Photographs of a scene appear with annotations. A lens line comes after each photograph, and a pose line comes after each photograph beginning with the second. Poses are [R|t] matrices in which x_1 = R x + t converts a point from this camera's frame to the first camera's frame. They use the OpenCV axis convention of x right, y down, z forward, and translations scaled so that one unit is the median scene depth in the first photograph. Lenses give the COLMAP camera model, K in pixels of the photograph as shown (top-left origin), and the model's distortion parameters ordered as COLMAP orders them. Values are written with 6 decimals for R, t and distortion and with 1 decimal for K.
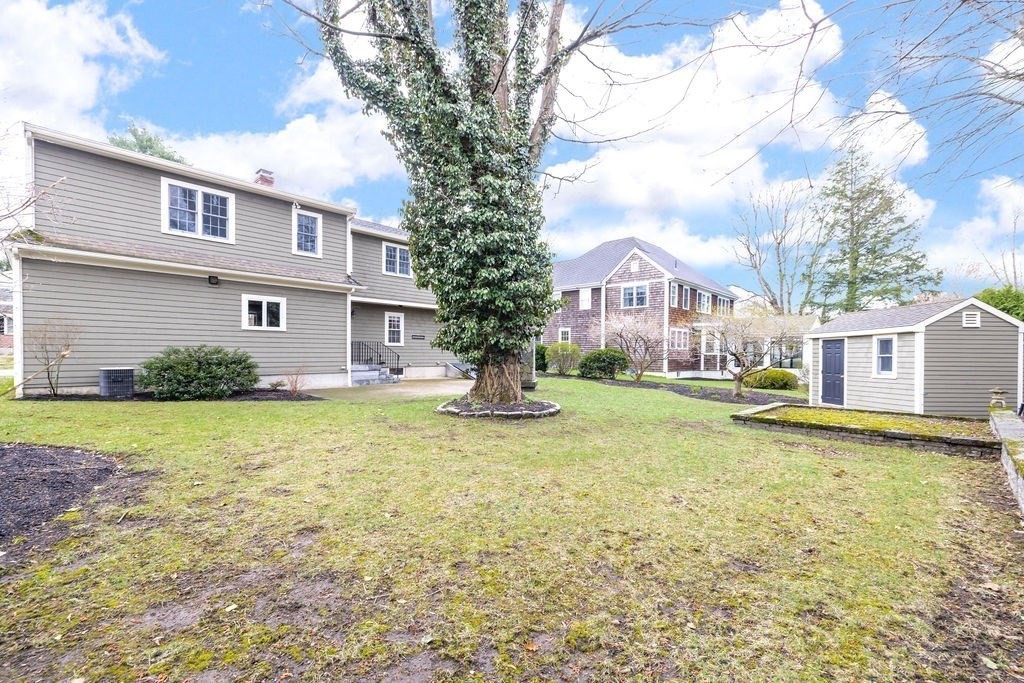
lens RADIAL K [[436.5, 0, 513.1], [0, 436.5, 355.9], [0, 0, 1]] dist [0.000543, 0.000043]
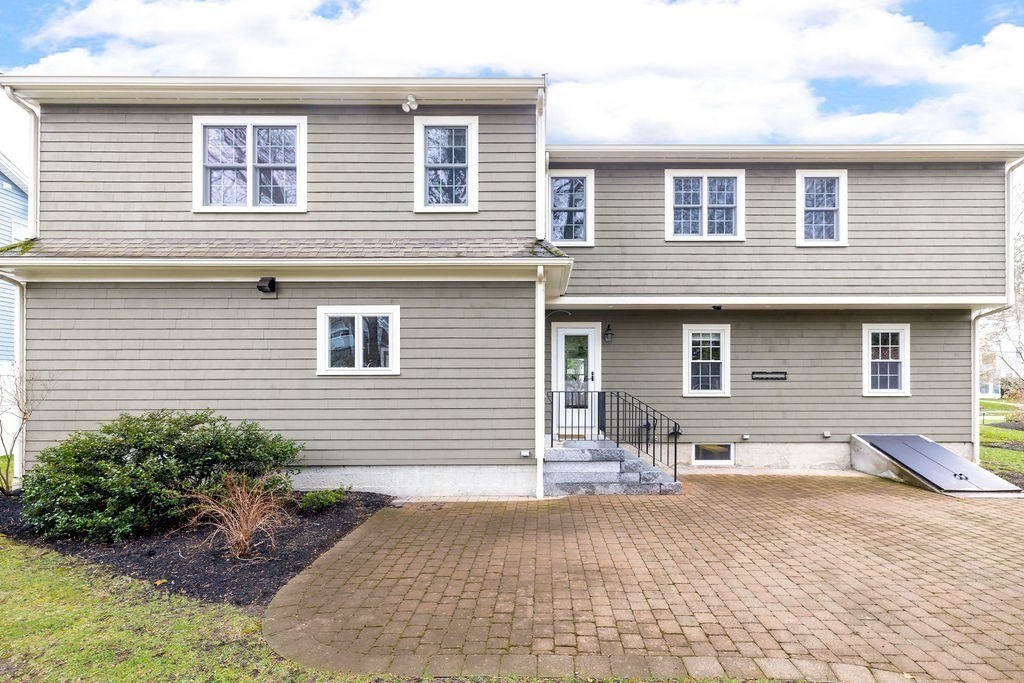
lens RADIAL K [[515.3, 0, 512.4], [0, 515.3, 396.1], [0, 0, 1]] dist [0.002655, 0.000415]
pose [[0.685334, -0.007936, -0.728185, -0.024125], [0.001827, 0.999956, -0.009178, -0.027185], [0.728226, 0.004960, 0.685319, 0.679340]]
